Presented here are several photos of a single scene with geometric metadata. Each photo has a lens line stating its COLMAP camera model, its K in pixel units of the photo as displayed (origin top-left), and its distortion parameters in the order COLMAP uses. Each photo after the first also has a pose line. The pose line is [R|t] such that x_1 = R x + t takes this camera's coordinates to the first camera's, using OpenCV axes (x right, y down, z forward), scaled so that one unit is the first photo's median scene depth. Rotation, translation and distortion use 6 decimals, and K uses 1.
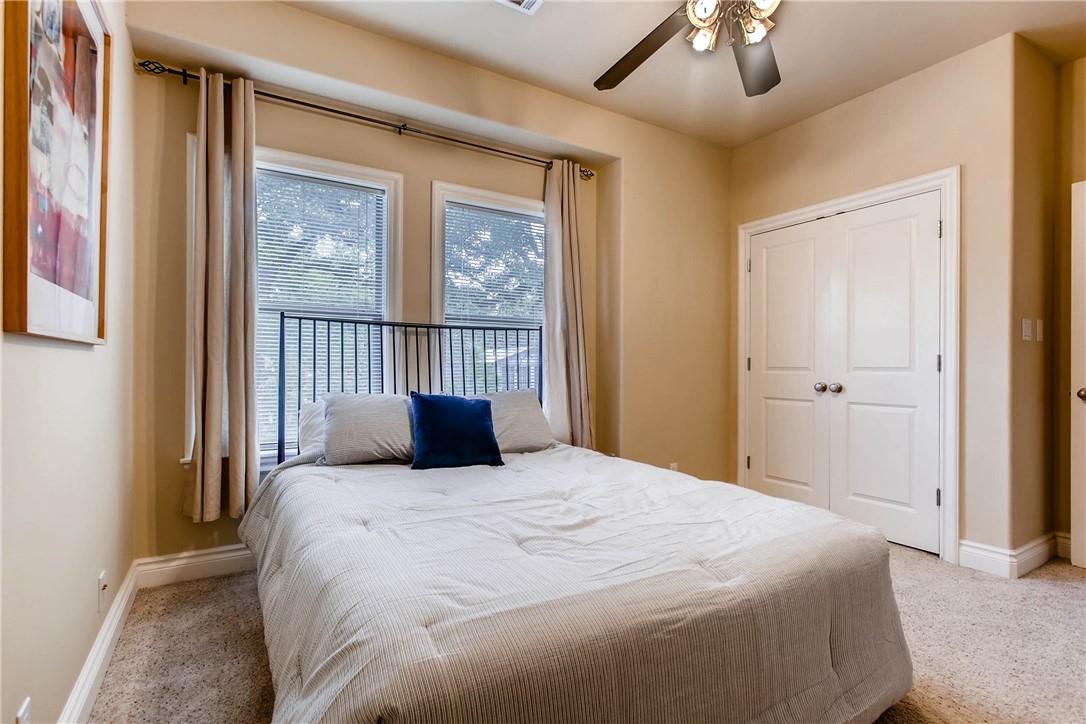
lens RADIAL K [[499.7, 0, 537.2], [0, 499.7, 365.7], [0, 0, 1]] dist [0.001479, 0.000748]
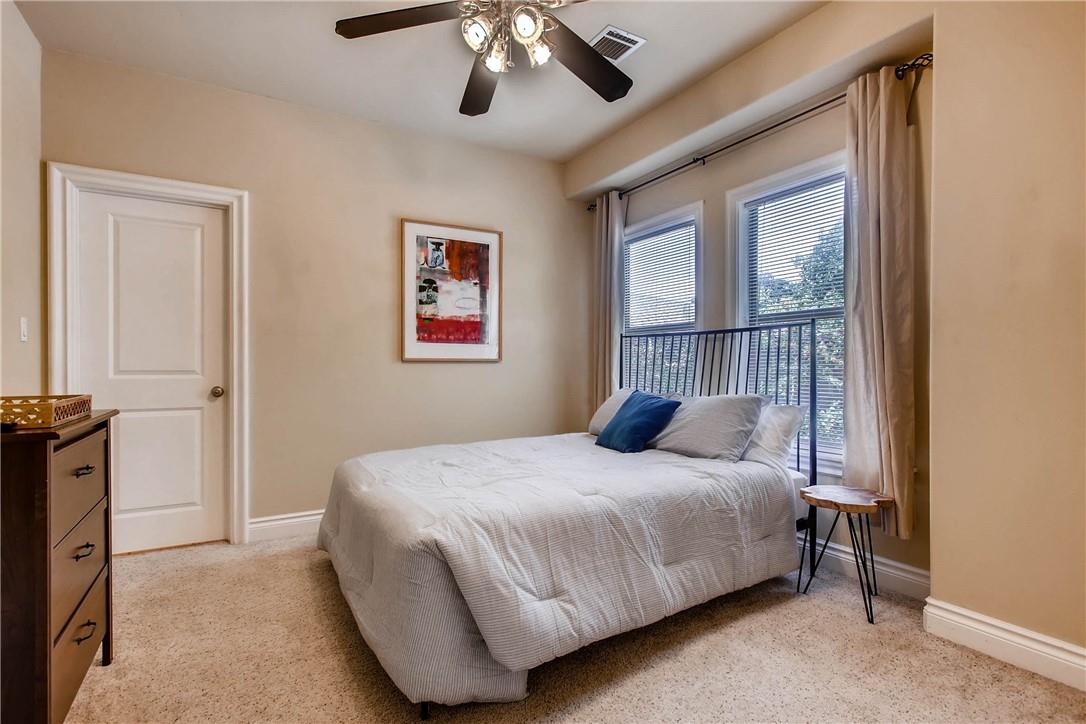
lens RADIAL K [[499.7, 0, 537.2], [0, 499.7, 365.7], [0, 0, 1]] dist [0.001479, 0.000748]
pose [[0.021616, -0.002684, -0.999763, 0.852532], [0.004468, 0.999987, -0.002588, -0.006322], [0.999756, -0.004411, 0.021627, 0.603345]]
